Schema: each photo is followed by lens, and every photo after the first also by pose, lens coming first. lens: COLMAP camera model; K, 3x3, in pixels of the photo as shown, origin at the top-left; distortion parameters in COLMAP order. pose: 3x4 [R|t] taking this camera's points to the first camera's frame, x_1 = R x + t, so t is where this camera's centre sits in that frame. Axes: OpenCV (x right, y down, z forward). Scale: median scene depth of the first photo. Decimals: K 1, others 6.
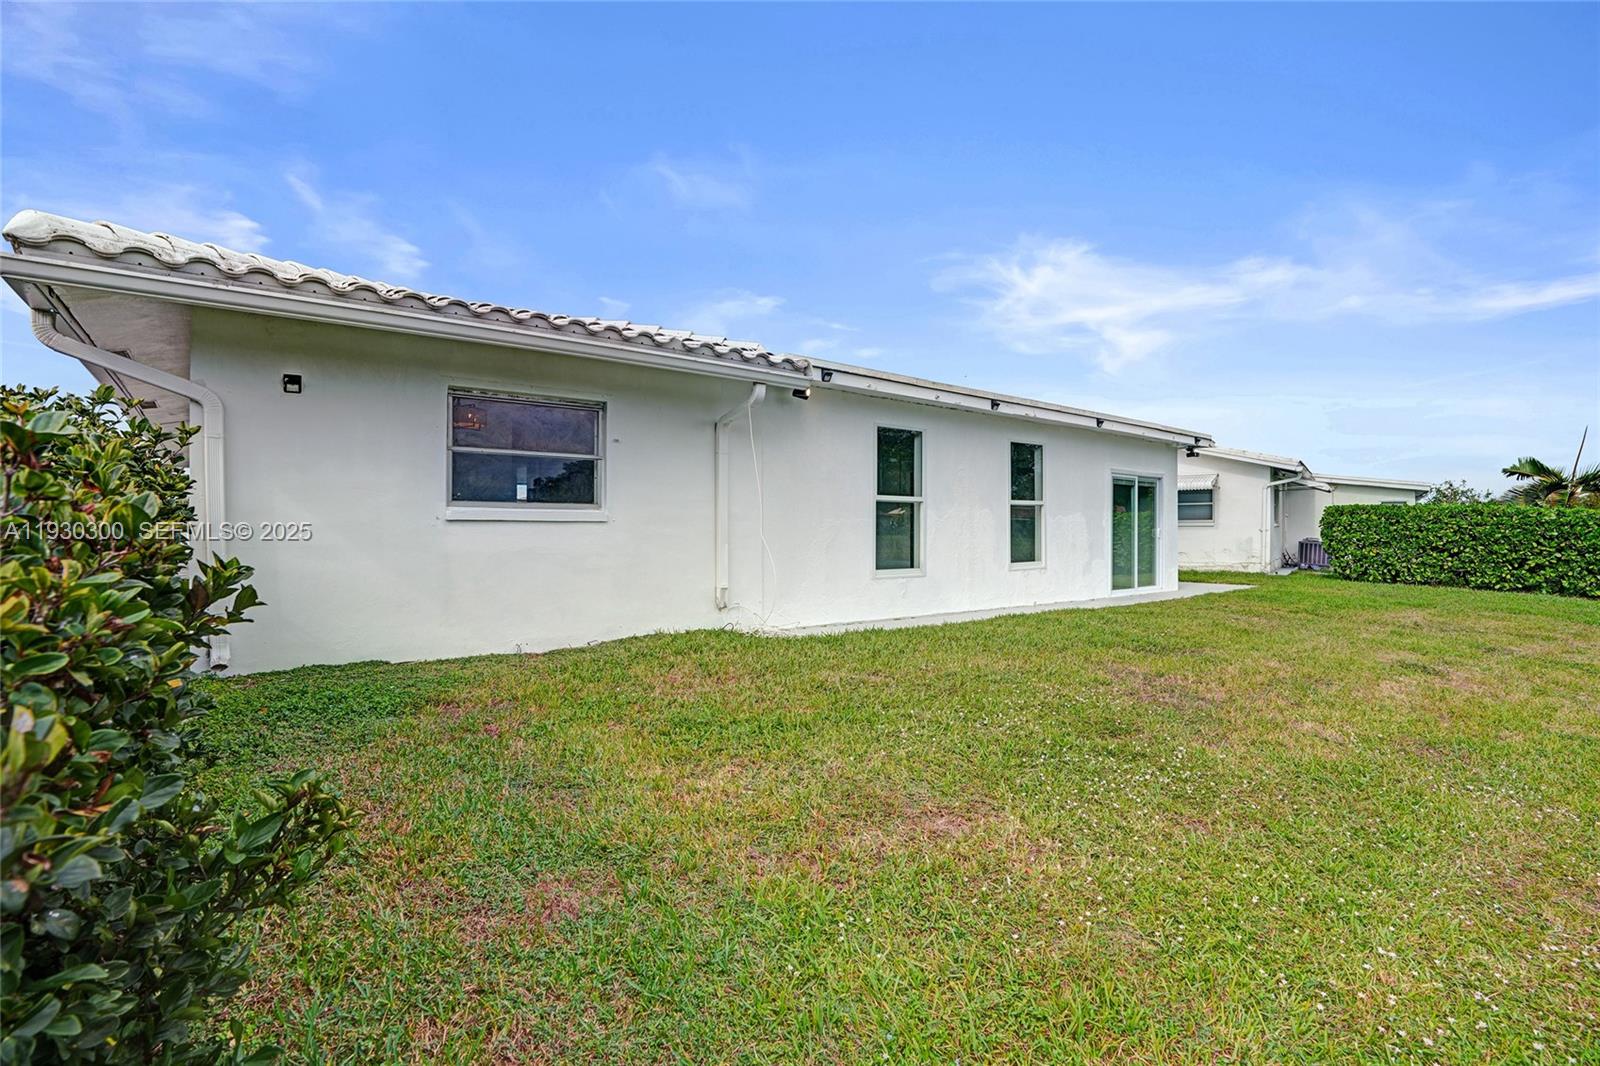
lens RADIAL K [[761.3, 0, 805.1], [0, 761.3, 529.7], [0, 0, 1]] dist [-0.062869, 0.027438]
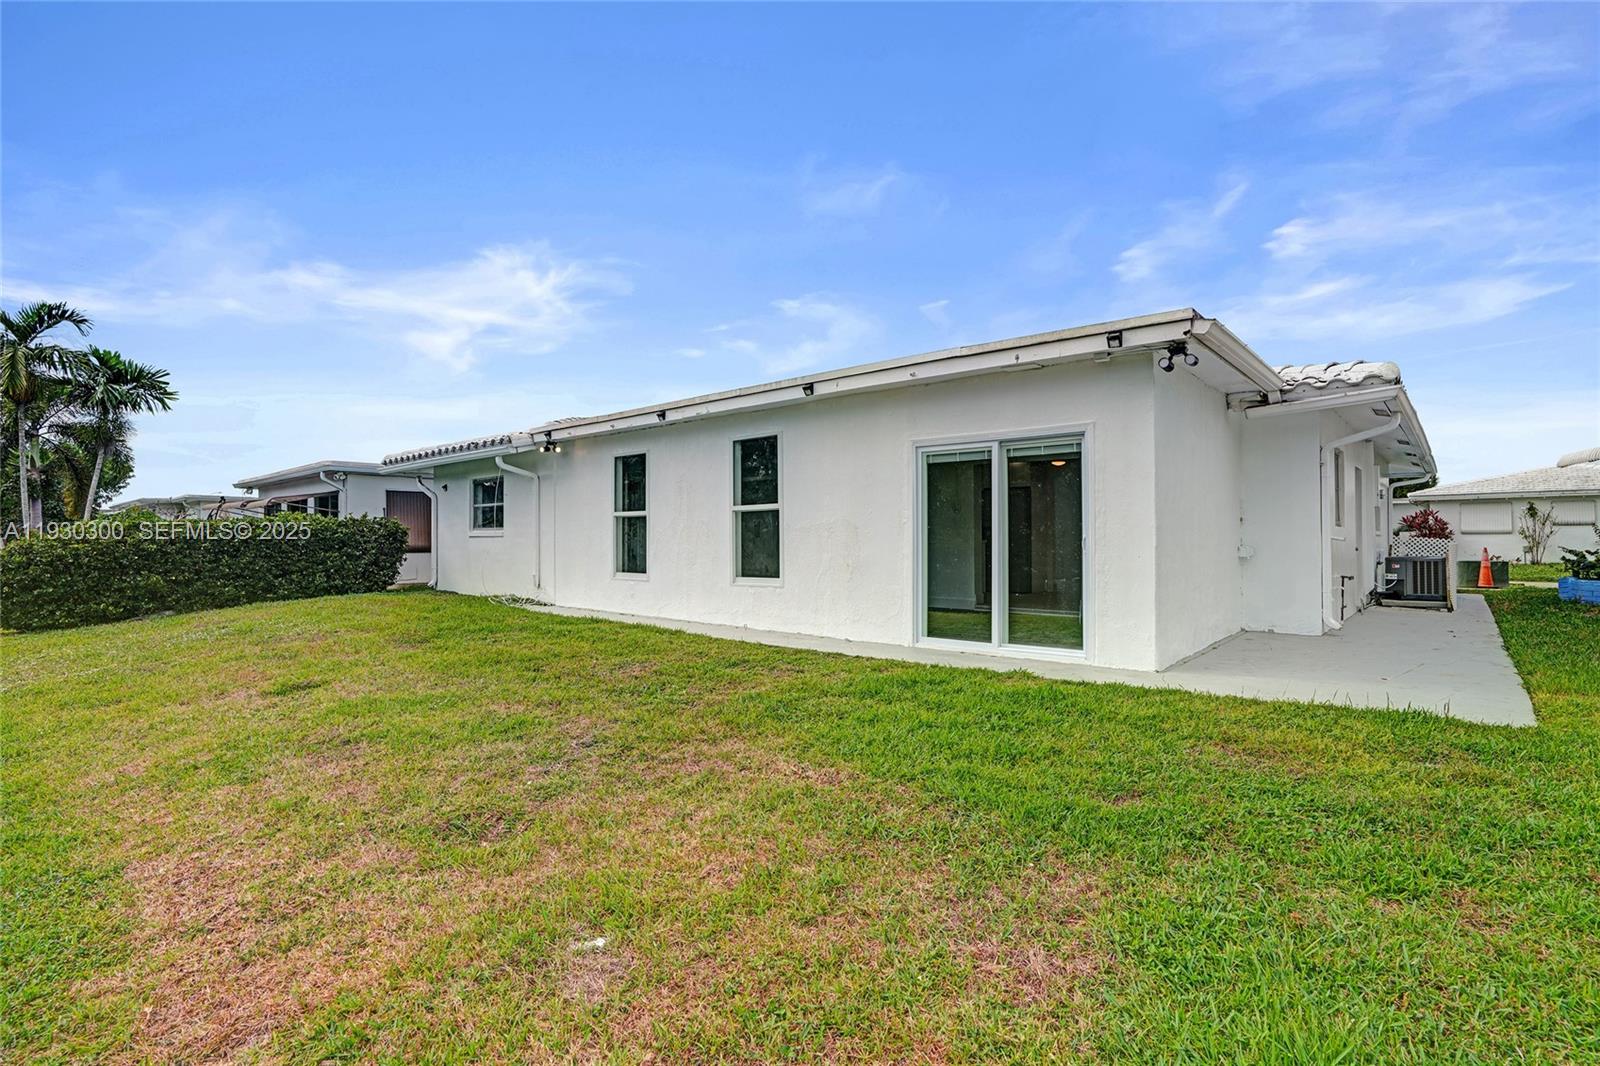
lens RADIAL K [[761.3, 0, 805.1], [0, 761.3, 529.7], [0, 0, 1]] dist [-0.062869, 0.027438]
pose [[0.172413, -0.010270, -0.984971, 1.143274], [0.007379, 0.999931, -0.009134, -0.002648], [0.984997, -0.005693, 0.172477, 0.910363]]
